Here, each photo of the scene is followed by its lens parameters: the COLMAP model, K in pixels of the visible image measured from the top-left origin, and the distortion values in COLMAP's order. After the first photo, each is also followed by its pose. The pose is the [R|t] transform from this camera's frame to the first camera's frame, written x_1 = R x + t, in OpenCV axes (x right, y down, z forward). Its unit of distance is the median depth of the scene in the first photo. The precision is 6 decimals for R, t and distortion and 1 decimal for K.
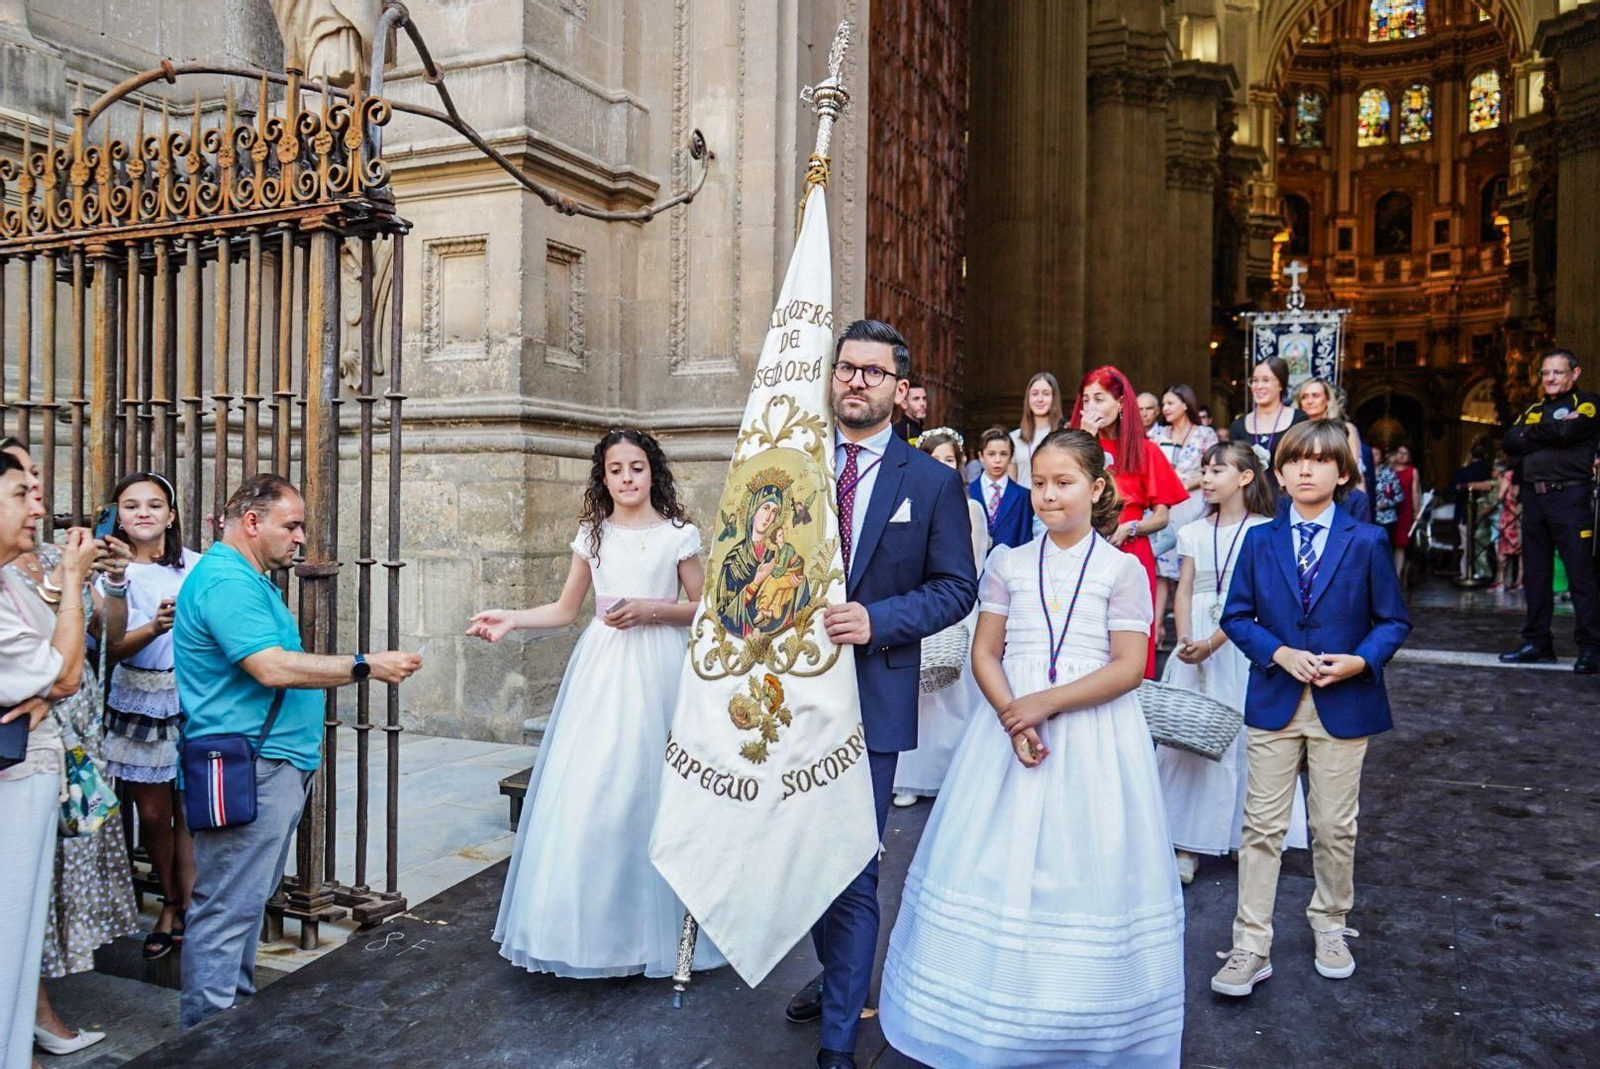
lens RADIAL K [[1307.9, 0, 800.0], [0, 1307.9, 534.5], [0, 0, 1]] dist [0.016633, 0.003131]
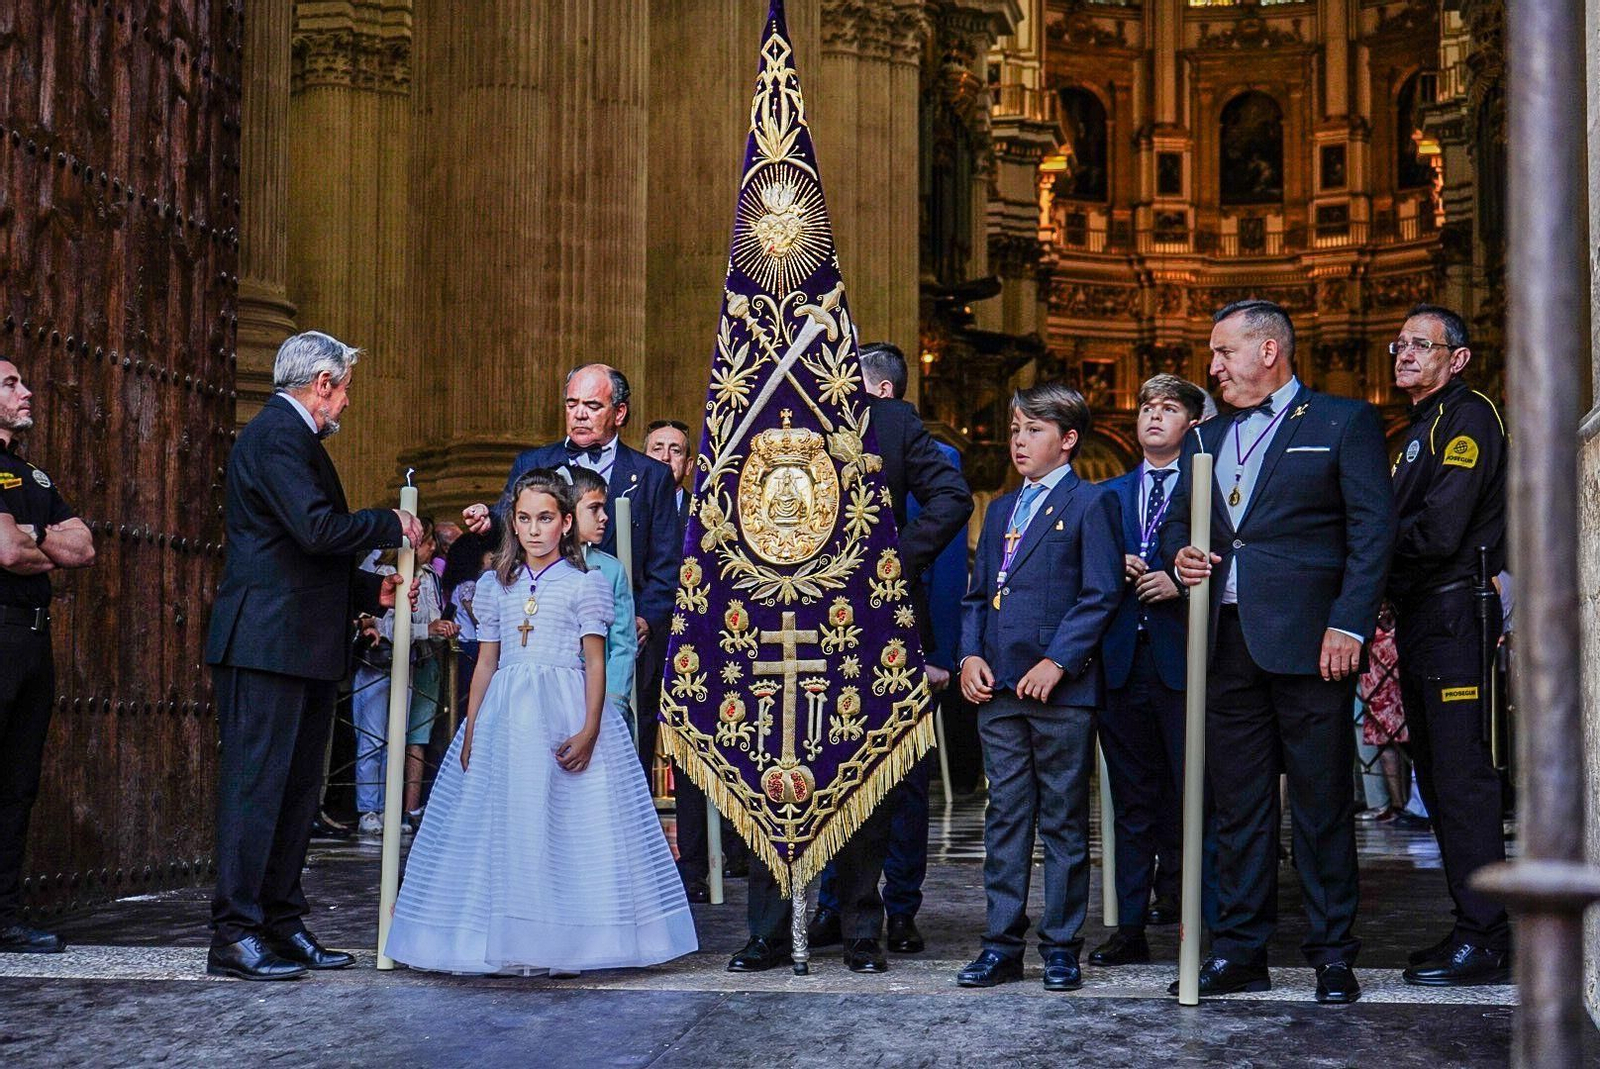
lens RADIAL K [[2529.0, 0, 800.0], [0, 2529.0, 534.5], [0, 0, 1]] dist [0.281201, -1.320248]
pose [[0.971598, 0.007523, 0.236519, 0.108882], [0.009859, 0.997340, -0.072223, 0.001735], [-0.236433, 0.072504, 0.968939, 0.124061]]
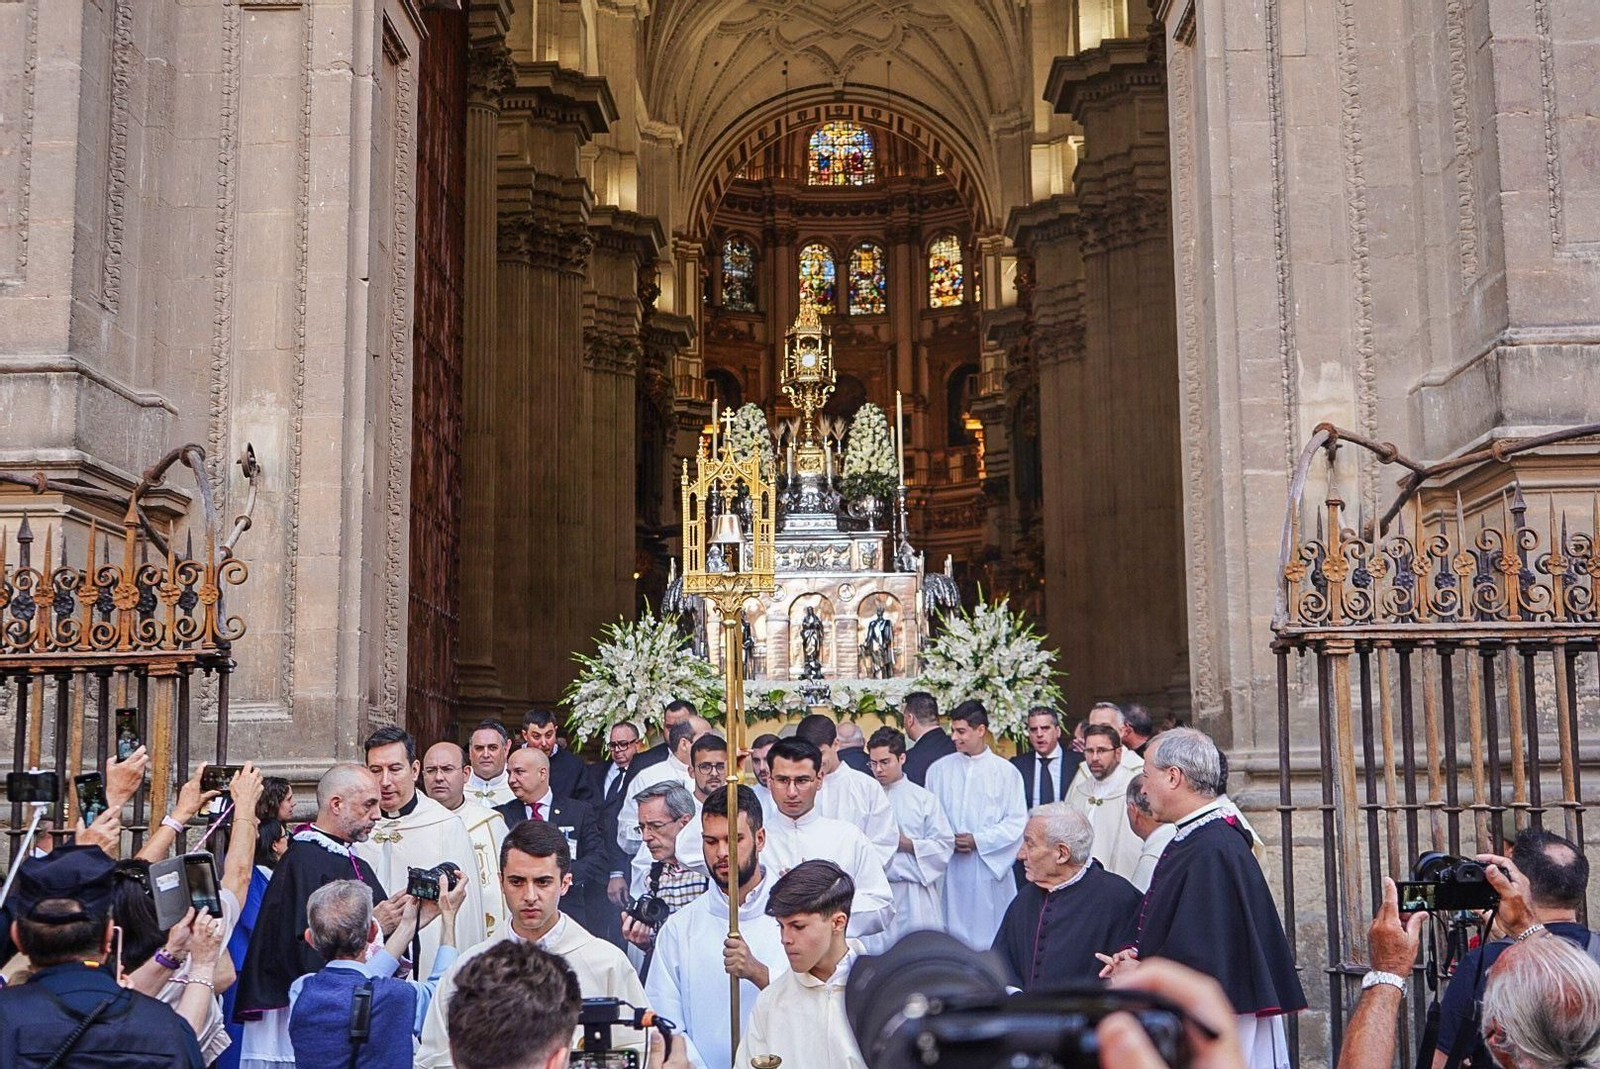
lens RADIAL K [[1993.9, 0, 800.0], [0, 1993.9, 534.5], [0, 0, 1]] dist [0.020744, 0.028990]
pose [[0.919777, 0.029244, 0.391349, -0.178215], [0.029279, 0.989327, -0.142740, -0.032139], [-0.391347, 0.142748, 0.909105, -0.241155]]
